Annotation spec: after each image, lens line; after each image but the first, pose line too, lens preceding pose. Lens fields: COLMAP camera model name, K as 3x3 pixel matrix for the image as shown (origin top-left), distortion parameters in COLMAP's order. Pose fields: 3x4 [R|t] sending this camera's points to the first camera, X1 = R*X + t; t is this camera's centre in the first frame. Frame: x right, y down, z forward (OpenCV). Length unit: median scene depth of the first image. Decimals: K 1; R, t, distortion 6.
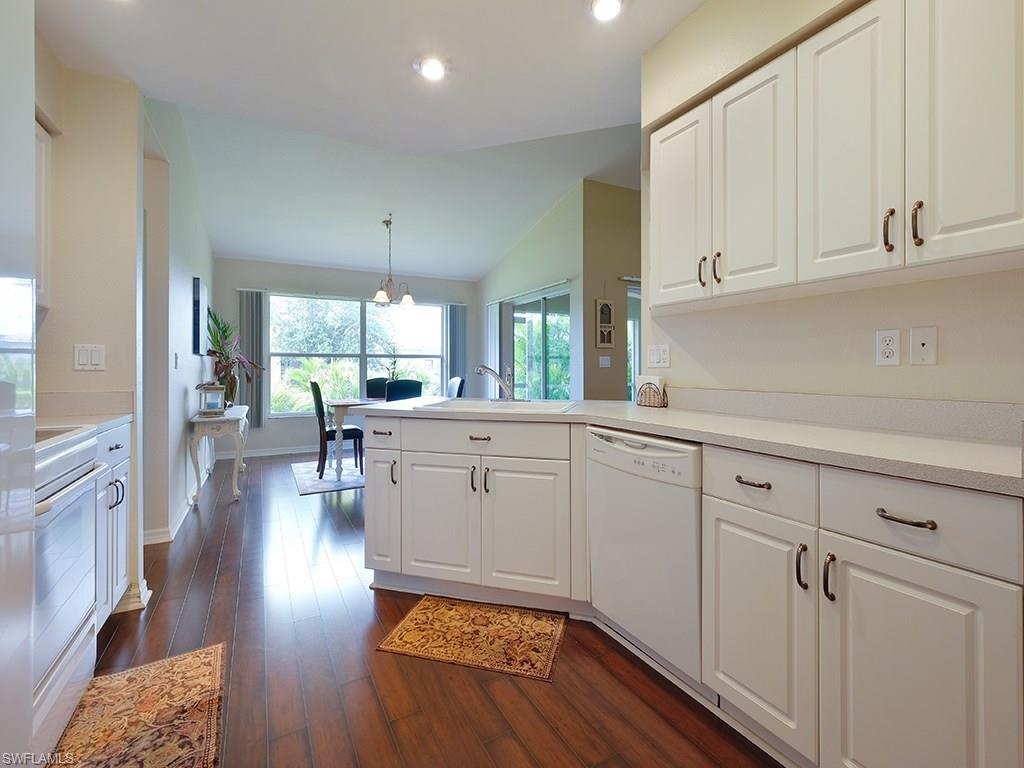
lens RADIAL K [[452.3, 0, 510.8], [0, 452.3, 367.3], [0, 0, 1]] dist [0.002992, 0.000633]
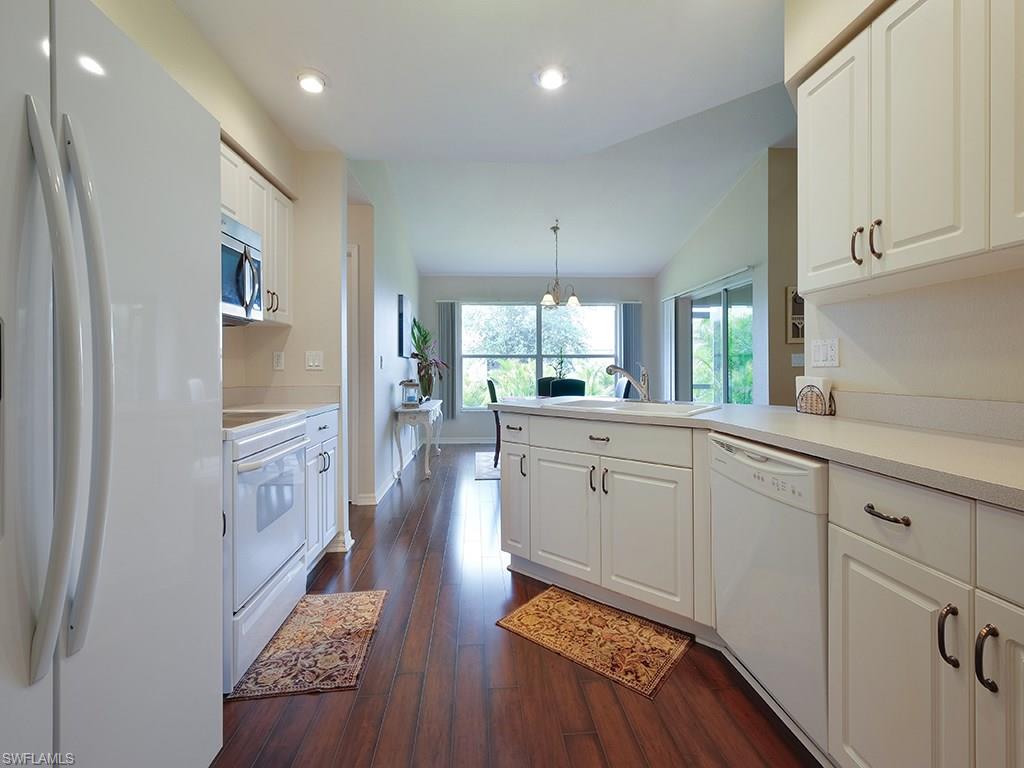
lens RADIAL K [[451.4, 0, 510.9], [0, 451.4, 370.3], [0, 0, 1]] dist [0.001197, -0.000453]
pose [[0.909685, 0.000899, -0.415299, 0.147507], [0.002147, 0.999974, 0.006868, -0.000219], [0.415294, -0.007139, 0.909659, 0.017075]]
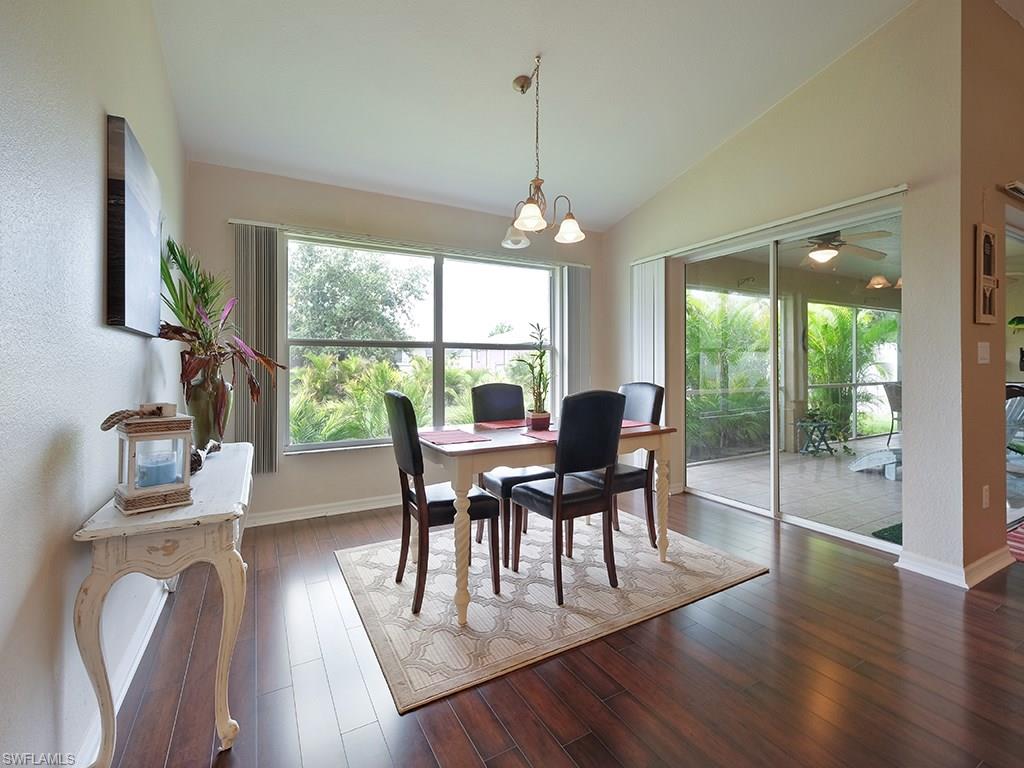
lens RADIAL K [[454.5, 0, 513.3], [0, 454.5, 363.7], [0, 0, 1]] dist [0.001209, 0.000105]
pose [[0.999960, -0.000118, 0.008989, -0.651829], [0.000133, 0.999998, -0.001738, 0.000549], [-0.008989, 0.001739, 0.999958, 1.090395]]
